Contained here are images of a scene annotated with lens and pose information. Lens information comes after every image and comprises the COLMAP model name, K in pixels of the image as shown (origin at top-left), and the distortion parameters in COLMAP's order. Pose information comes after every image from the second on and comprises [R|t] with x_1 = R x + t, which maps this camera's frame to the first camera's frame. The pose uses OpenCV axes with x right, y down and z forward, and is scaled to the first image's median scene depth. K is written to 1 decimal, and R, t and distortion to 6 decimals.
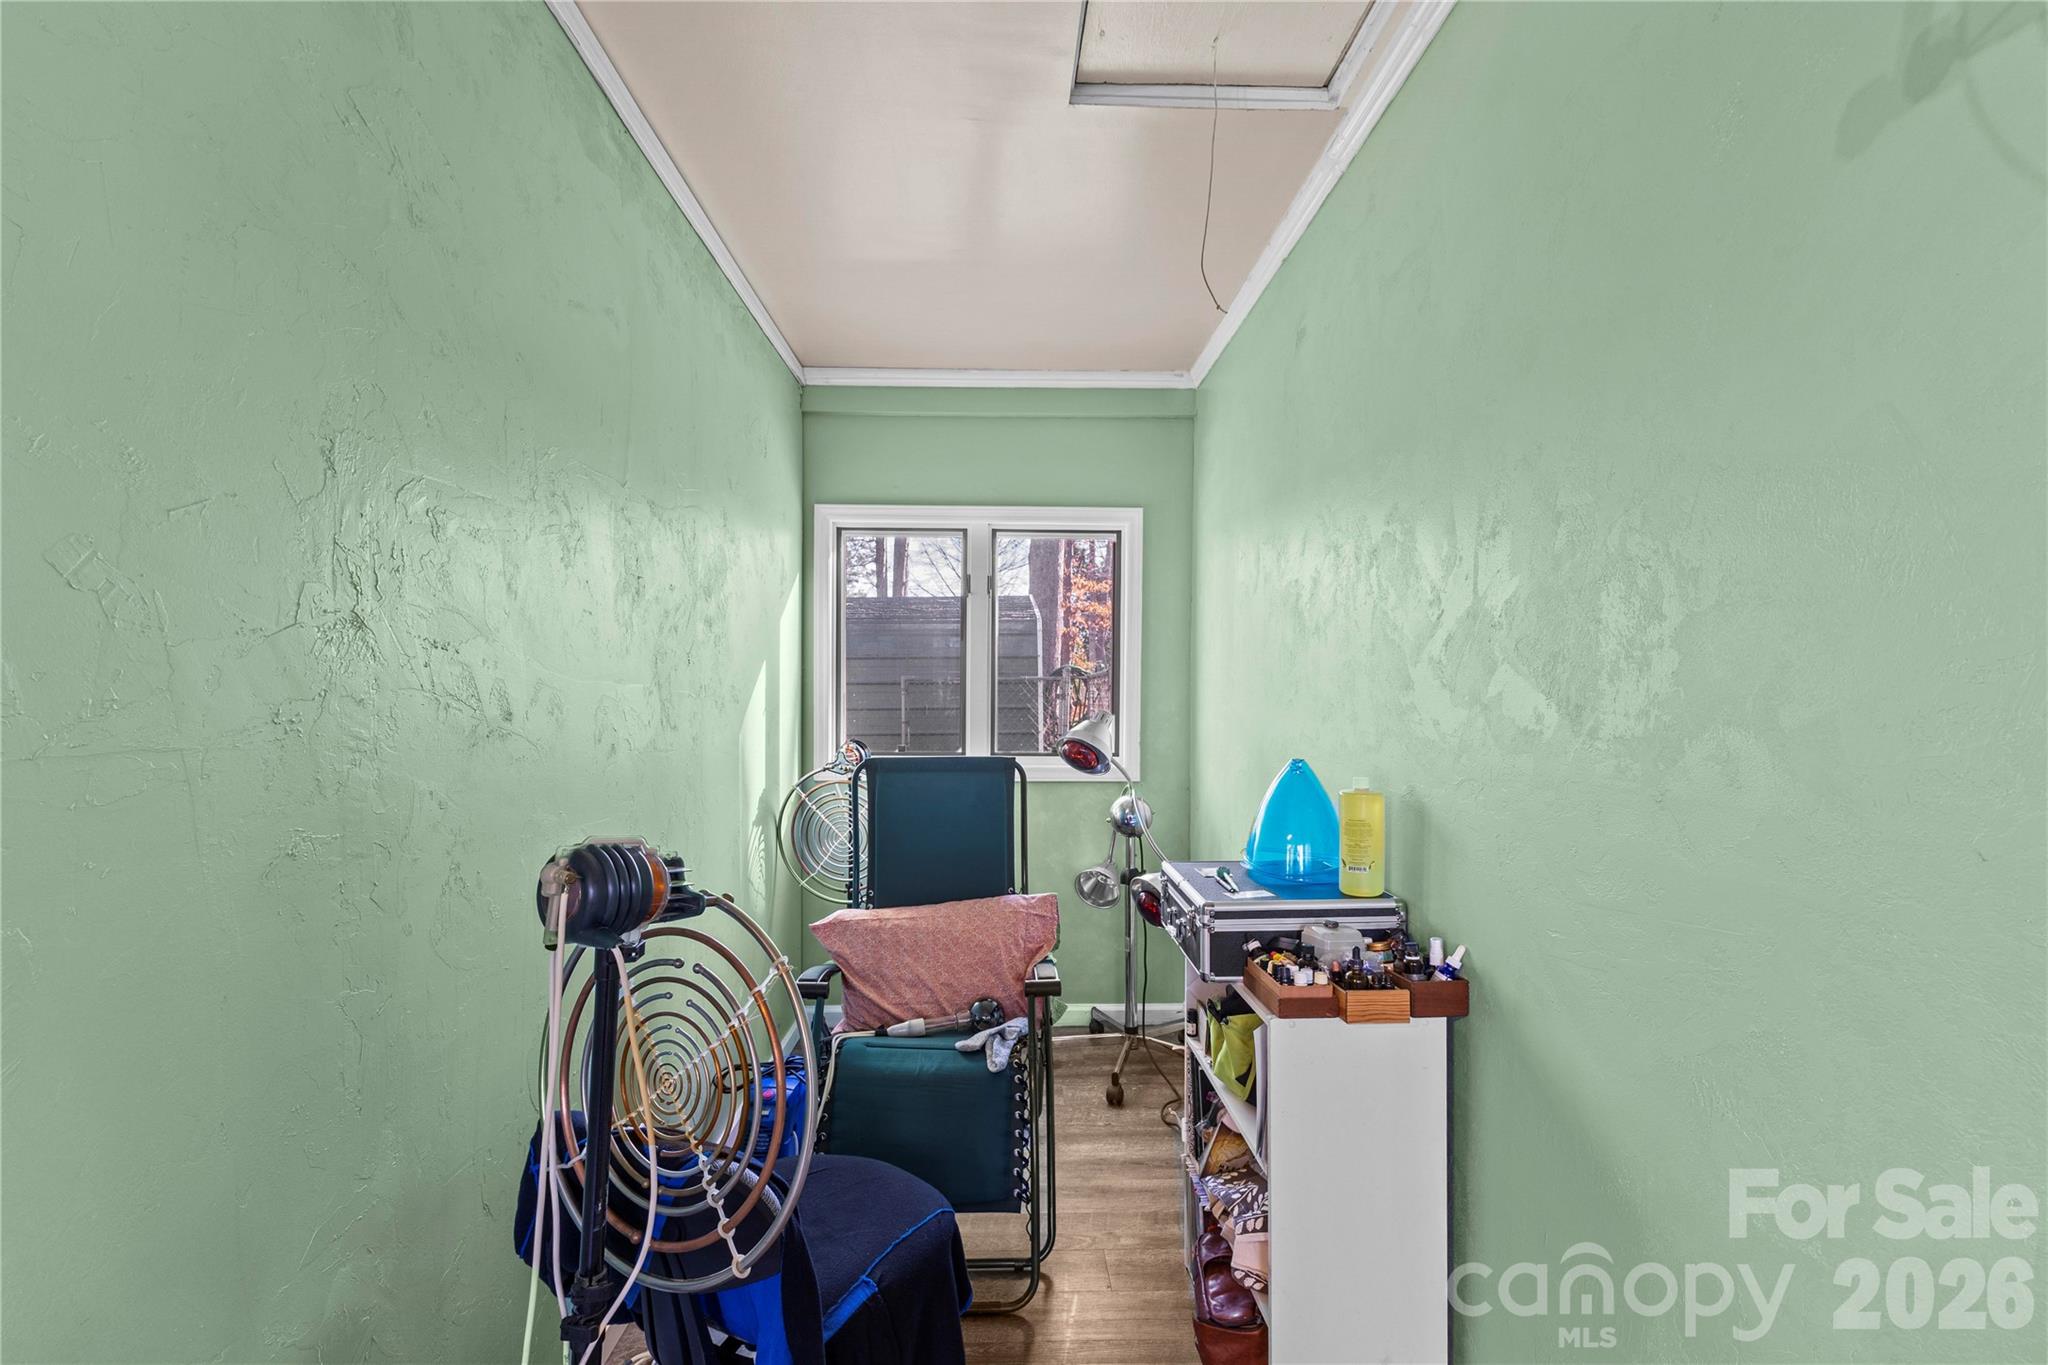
lens RADIAL K [[881.5, 0, 1021.6], [0, 881.5, 687.8], [0, 0, 1]] dist [0.007595, -0.001024]
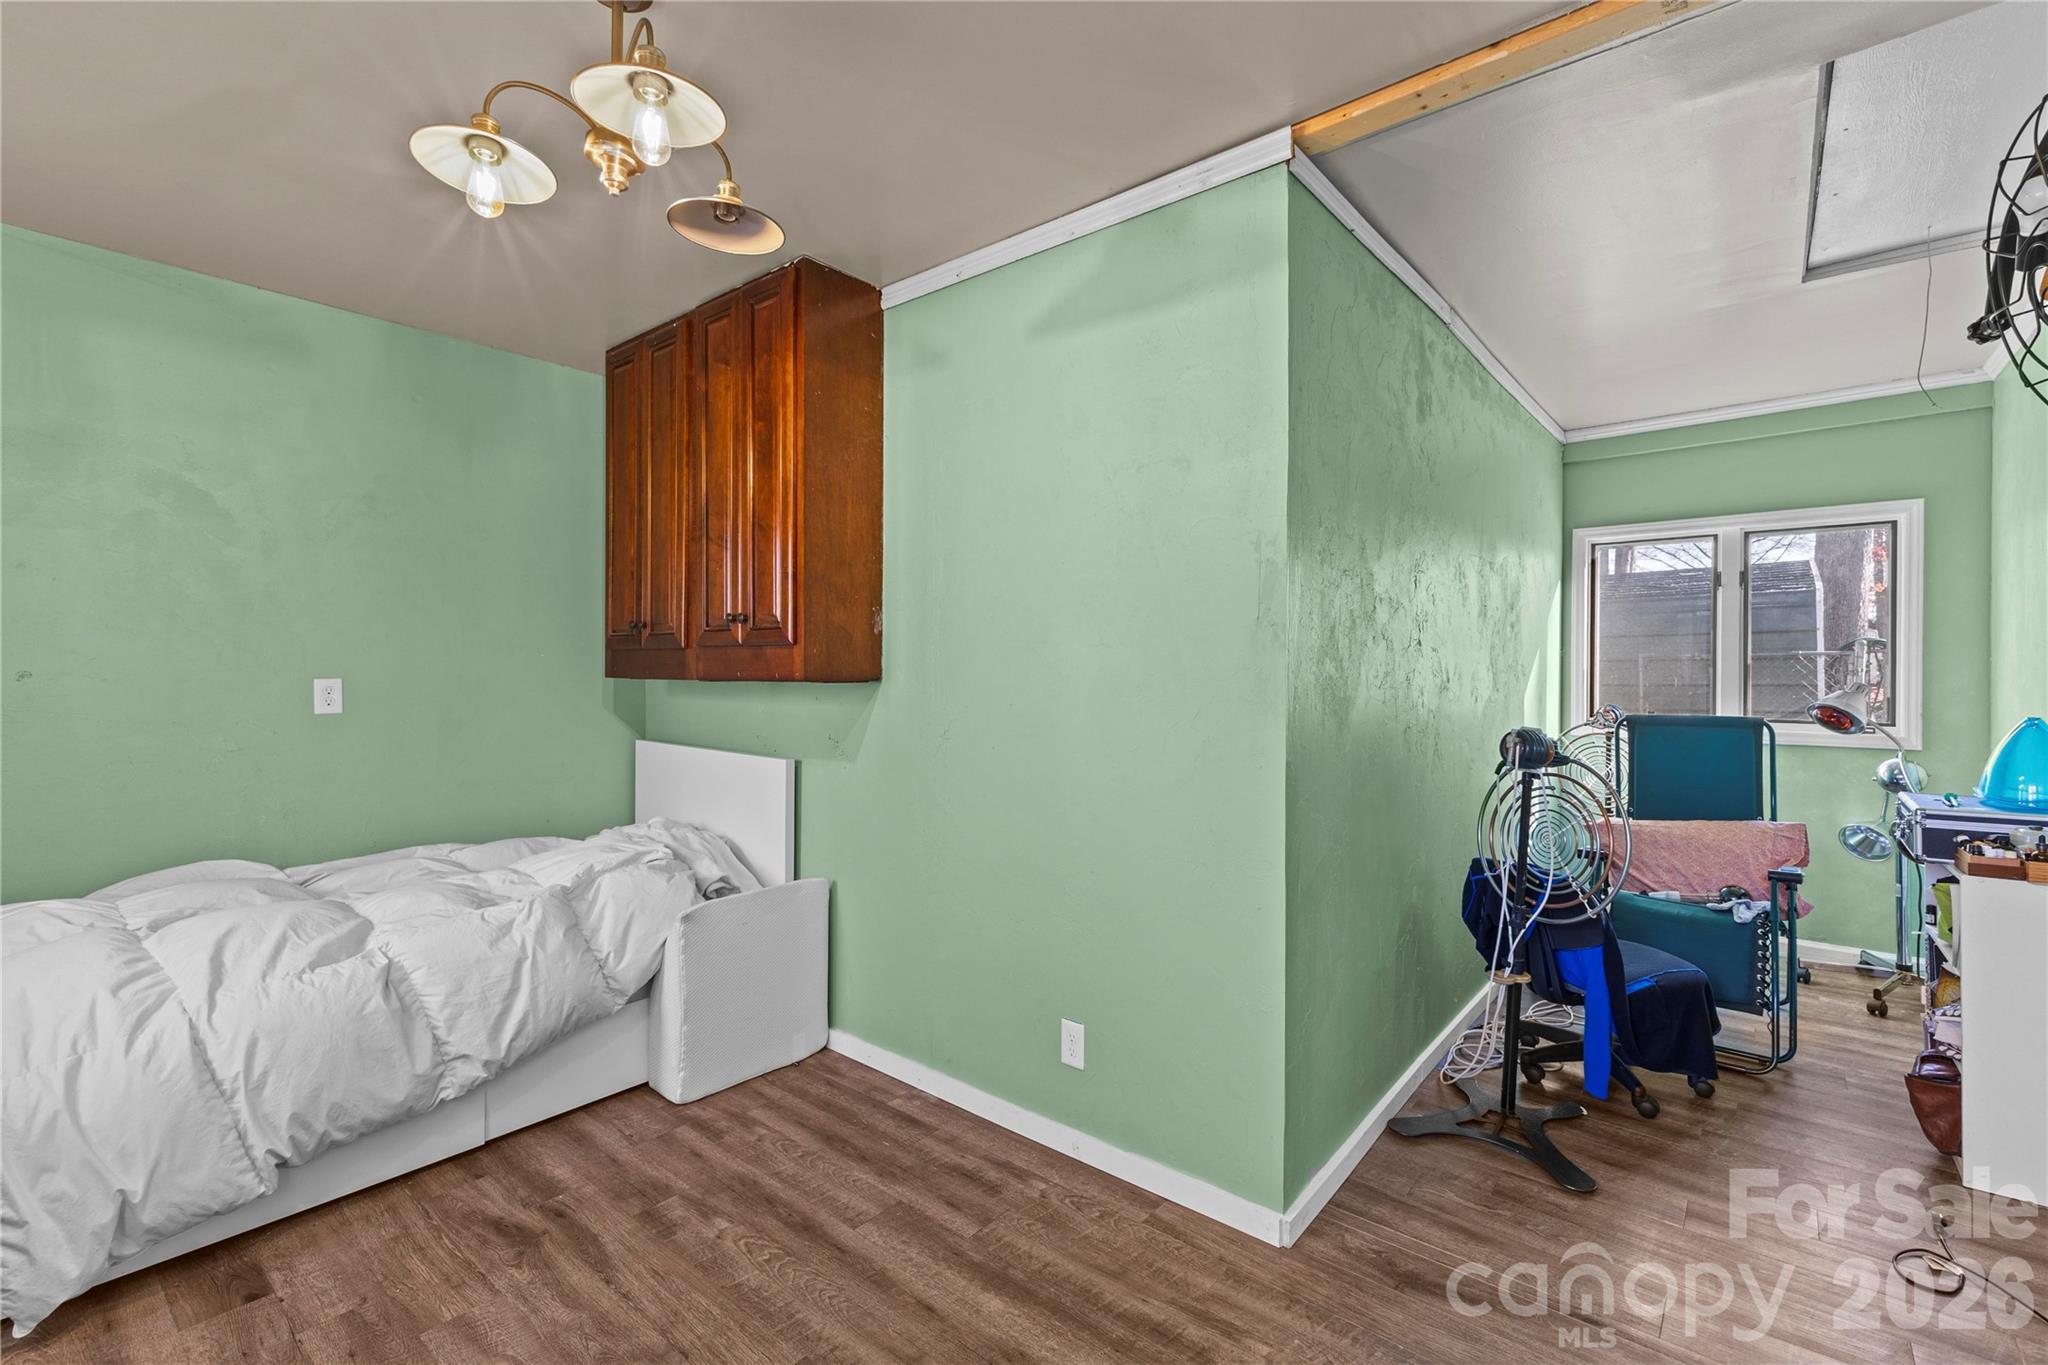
lens RADIAL K [[881.5, 0, 1025.5], [0, 881.5, 671.8], [0, 0, 1]] dist [0.007595, -0.001024]
pose [[0.746310, -0.000149, -0.665598, 0.054263], [0.005185, 0.999971, 0.005590, -0.003255], [0.665578, -0.007623, 0.746289, -0.773097]]
